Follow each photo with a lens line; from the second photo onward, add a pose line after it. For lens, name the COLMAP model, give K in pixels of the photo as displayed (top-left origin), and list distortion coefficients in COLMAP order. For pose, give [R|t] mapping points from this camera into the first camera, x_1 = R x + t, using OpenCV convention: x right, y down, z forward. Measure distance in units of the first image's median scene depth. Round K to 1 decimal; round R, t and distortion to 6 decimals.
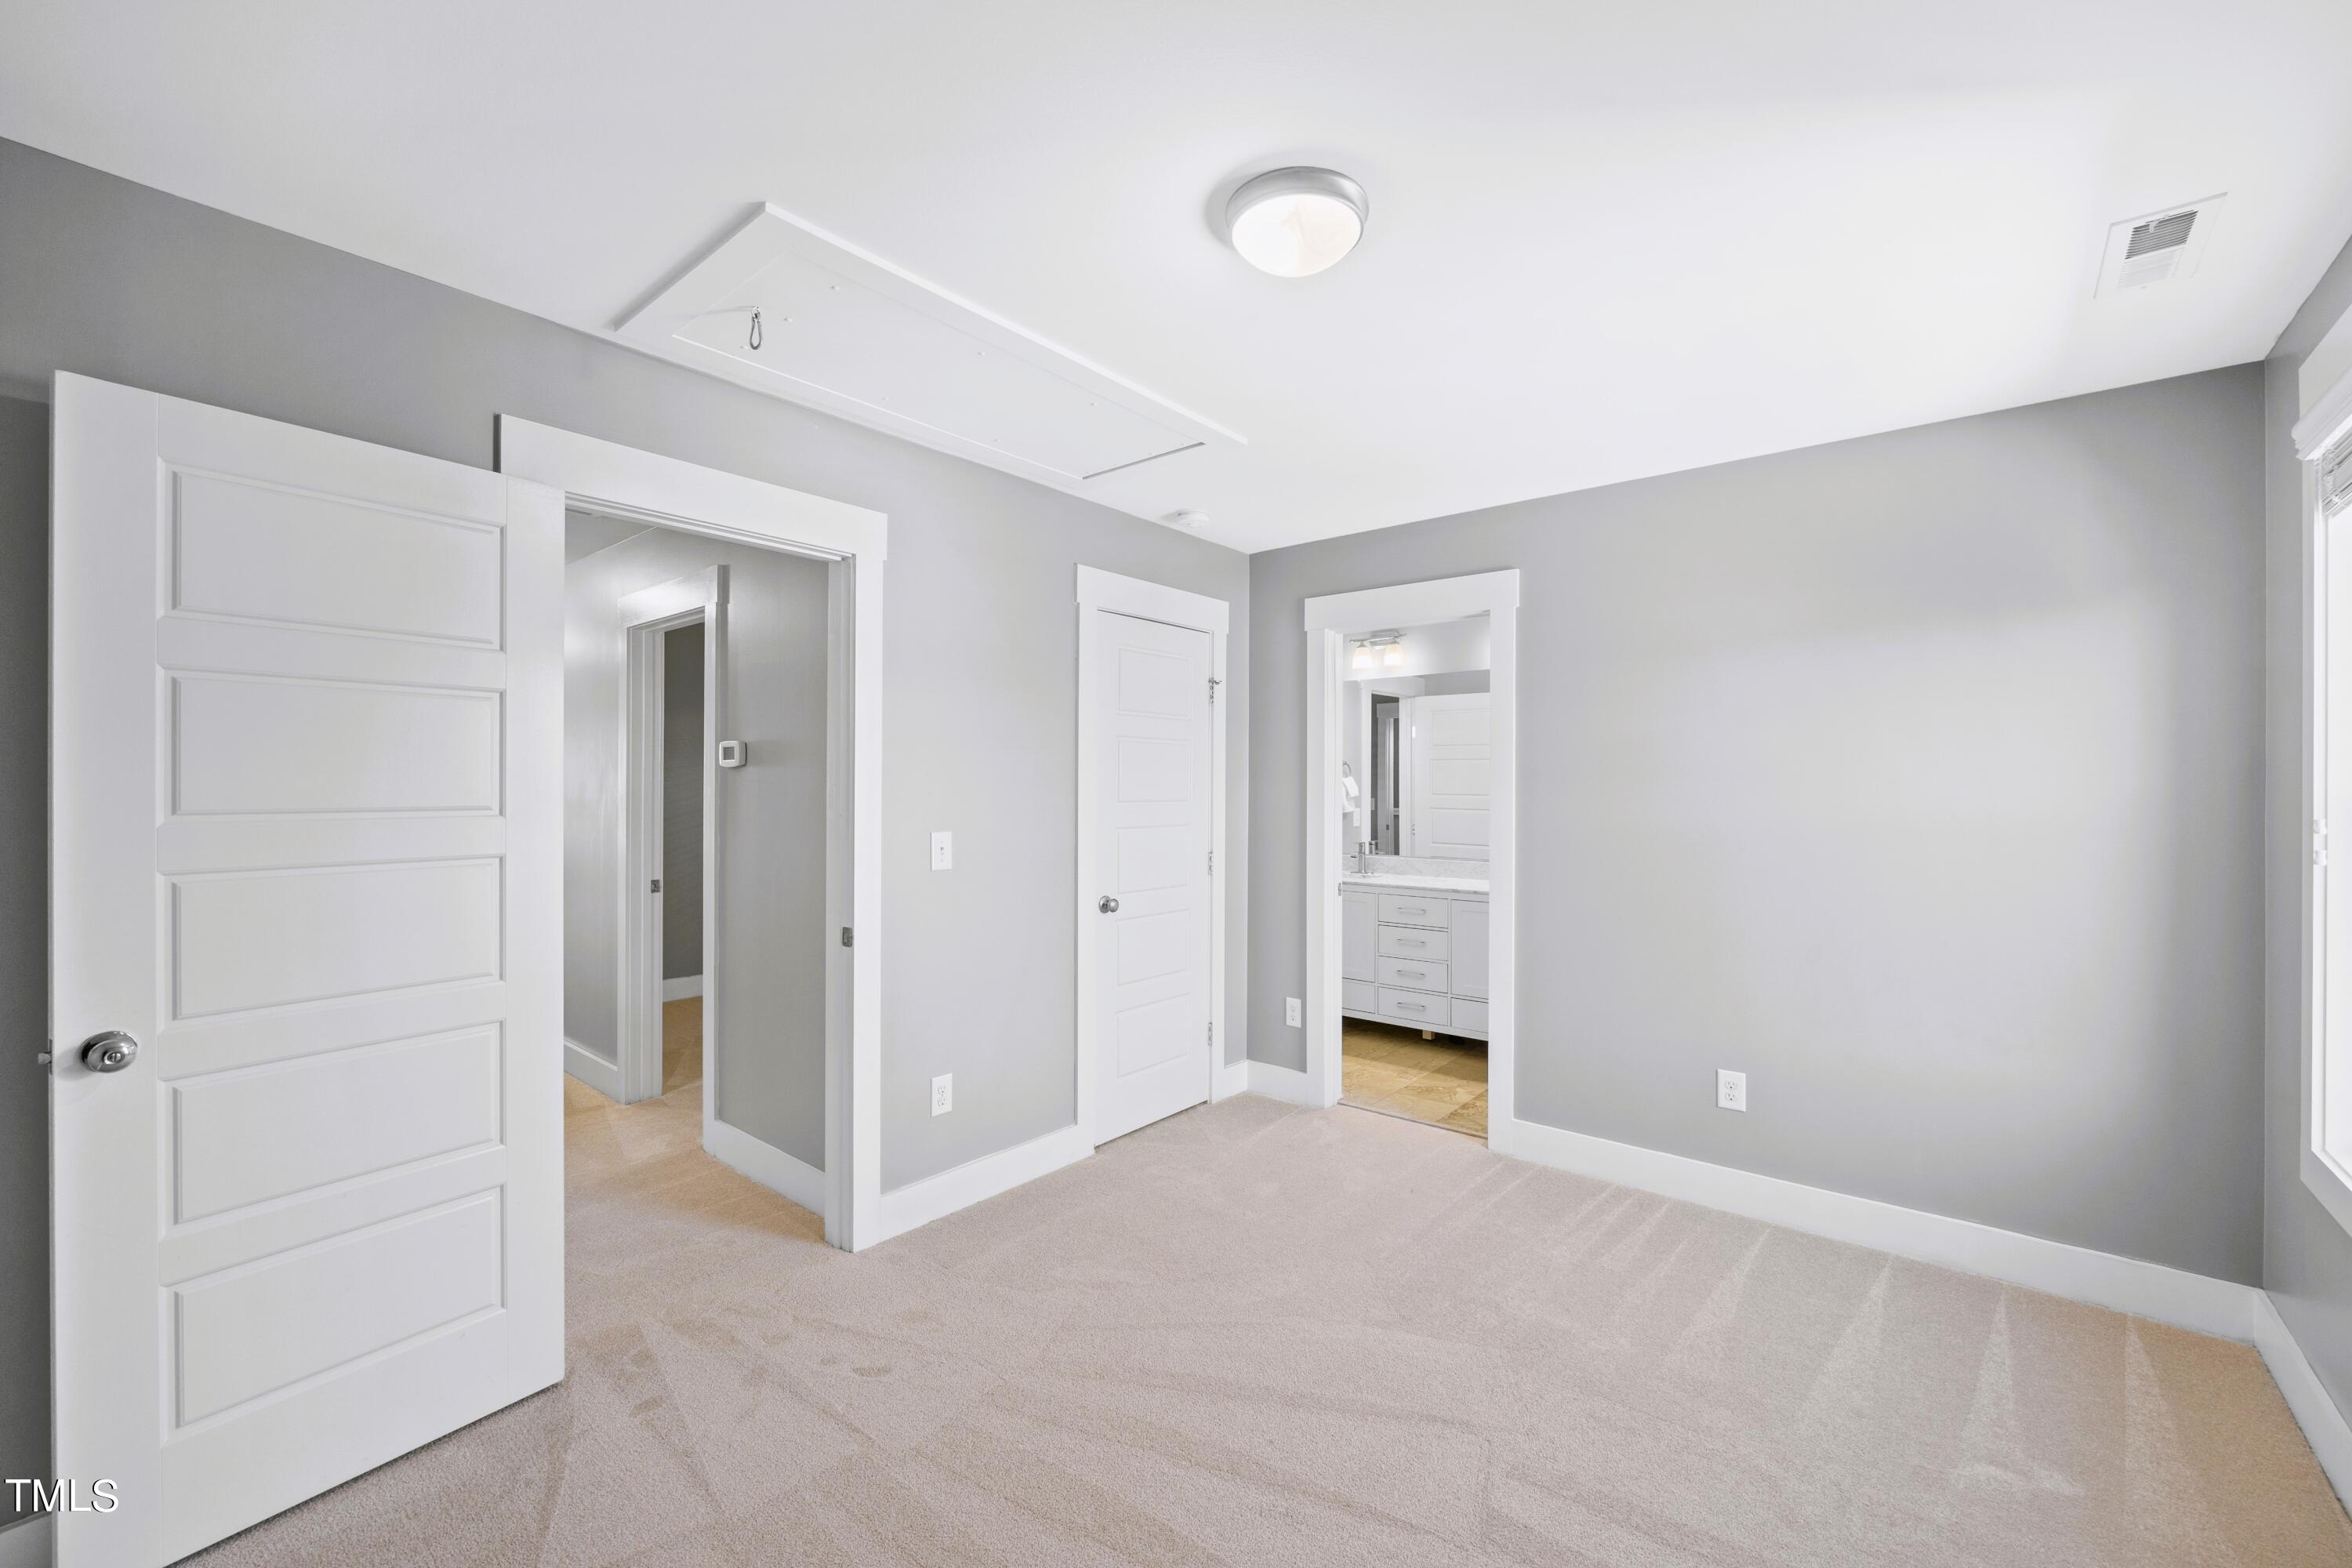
lens RADIAL K [[938.7, 0, 1189.5], [0, 938.7, 785.6], [0, 0, 1]] dist [-0.008001, 0.000392]
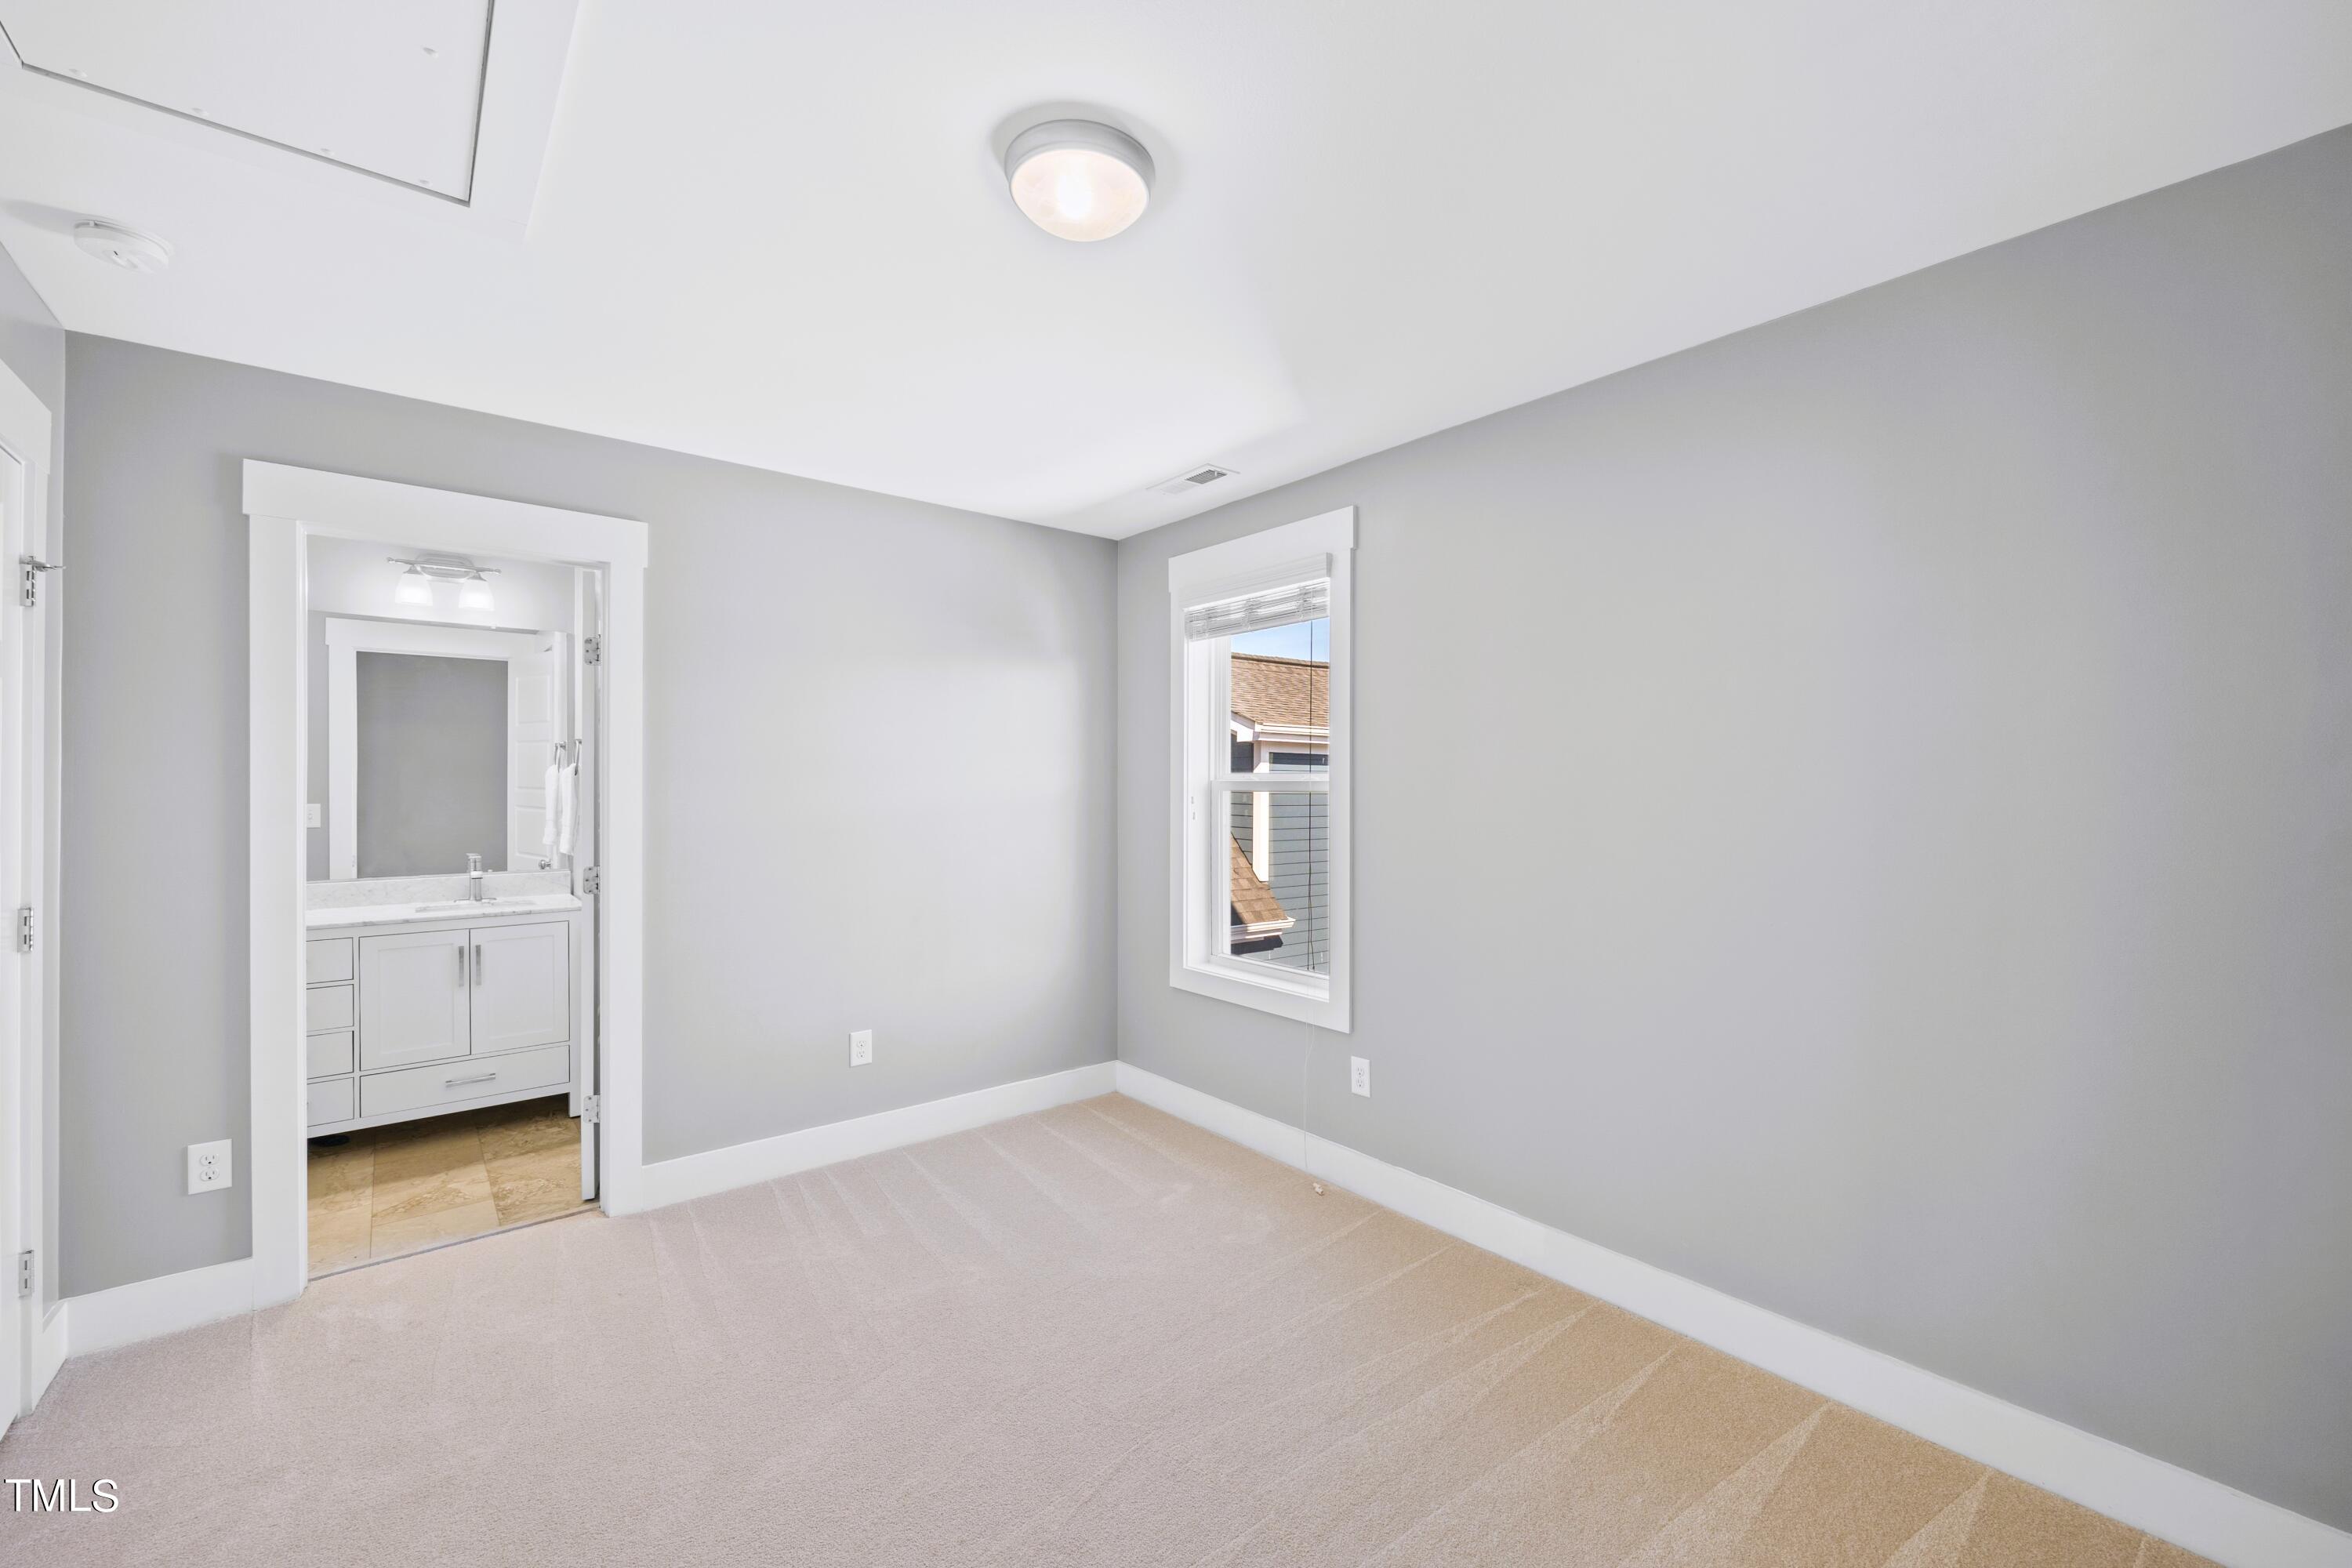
lens RADIAL K [[938.7, 0, 1189.5], [0, 938.7, 785.6], [0, 0, 1]] dist [-0.008001, 0.000392]
pose [[0.186920, -0.006211, 0.982356, -0.364971], [-0.004466, 0.999964, 0.007172, -0.000370], [-0.982365, -0.005728, 0.186885, 0.324468]]
